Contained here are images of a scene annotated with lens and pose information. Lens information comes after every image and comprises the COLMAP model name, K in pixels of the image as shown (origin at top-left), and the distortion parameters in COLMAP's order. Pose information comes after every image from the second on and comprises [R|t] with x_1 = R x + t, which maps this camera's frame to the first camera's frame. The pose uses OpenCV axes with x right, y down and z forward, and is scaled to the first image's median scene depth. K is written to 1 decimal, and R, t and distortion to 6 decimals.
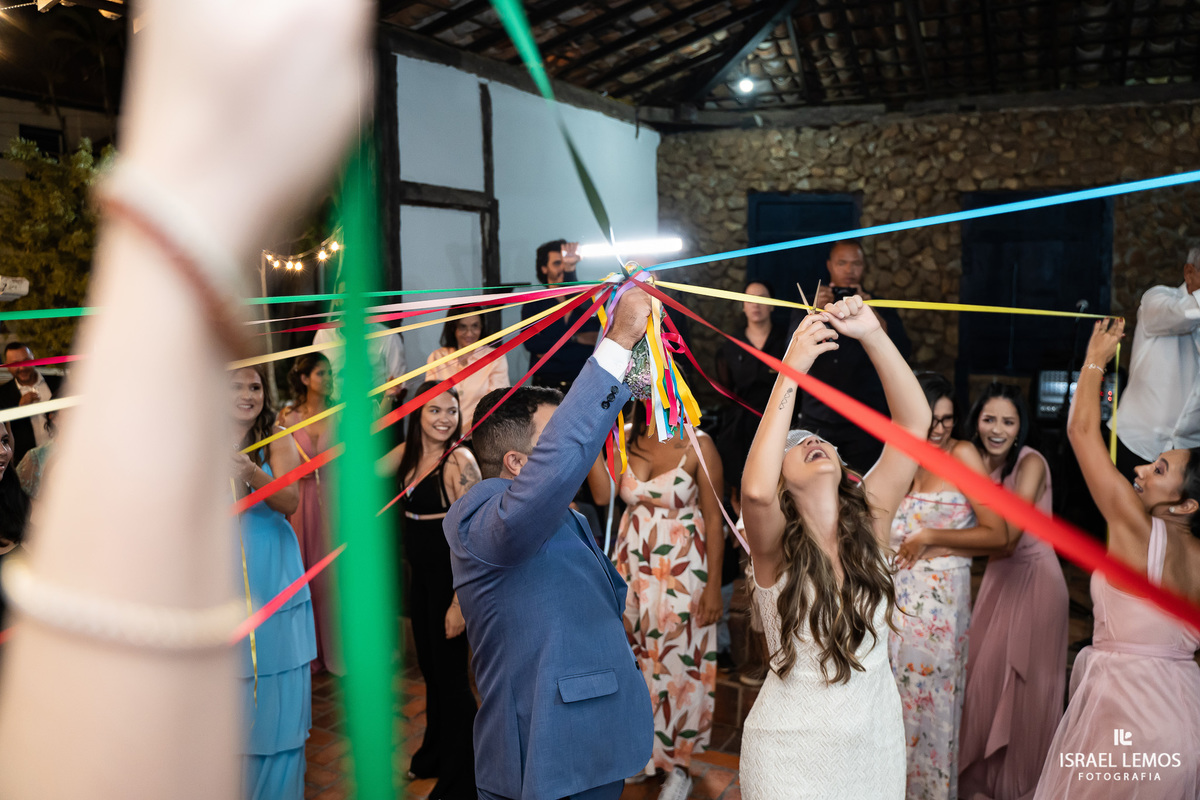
lens RADIAL K [[965.0, 0, 600.0], [0, 965.0, 400.0], [0, 0, 1]] dist [-0.110542, 0.086468]
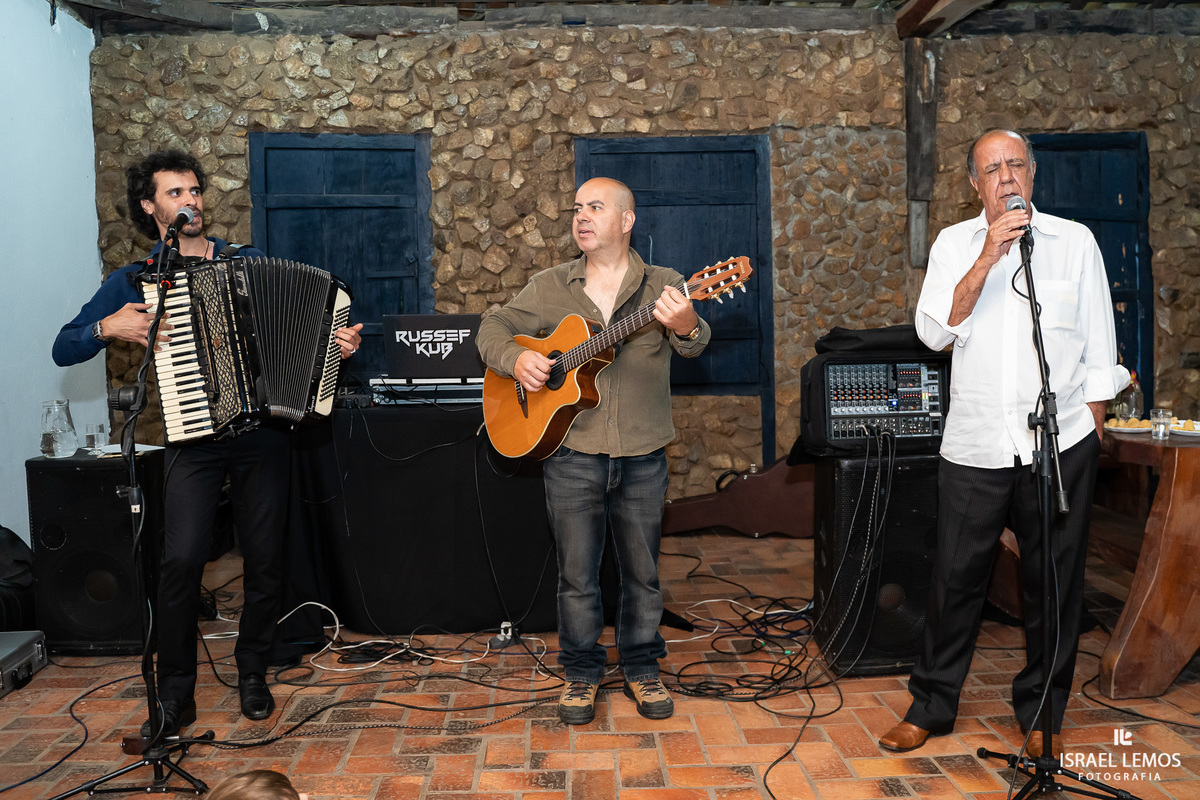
lens RADIAL K [[965.0, 0, 600.0], [0, 965.0, 400.0], [0, 0, 1]] dist [-0.110542, 0.086468]
pose [[0.856498, -0.049060, 0.513813, 0.024220], [0.076981, 0.996480, -0.033177, 0.000307], [-0.510377, 0.067970, 0.857260, 0.384963]]
